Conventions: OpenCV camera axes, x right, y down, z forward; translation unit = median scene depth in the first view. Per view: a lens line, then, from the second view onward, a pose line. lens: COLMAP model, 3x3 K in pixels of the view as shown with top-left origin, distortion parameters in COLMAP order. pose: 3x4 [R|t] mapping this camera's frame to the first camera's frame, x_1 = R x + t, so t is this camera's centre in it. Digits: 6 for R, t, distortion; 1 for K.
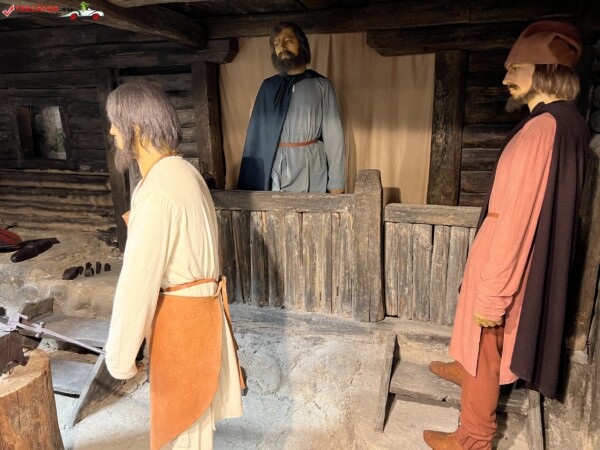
lens RADIAL K [[451.8, 0, 299.2], [0, 451.8, 223.6], [0, 0, 1]] dist [0.015579, -0.023587]
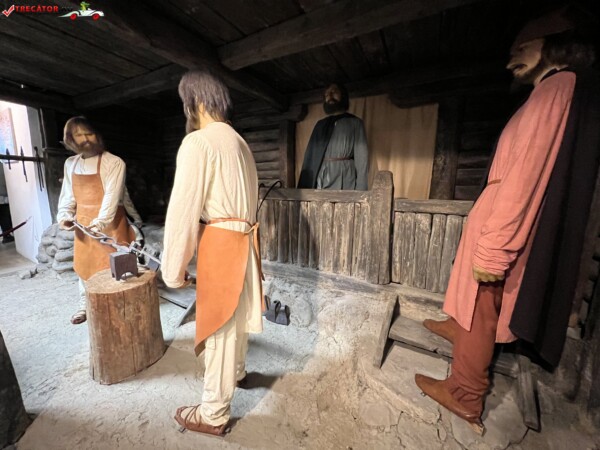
lens RADIAL K [[239.9, 0, 298.7], [0, 239.9, 225.5], [0, 0, 1]] dist [-0.010457, 0.002282]
pose [[0.973771, 0.068901, -0.216846, 0.072070], [-0.084578, 0.994369, -0.063854, 0.114389], [0.211225, 0.080520, 0.974115, 0.247327]]
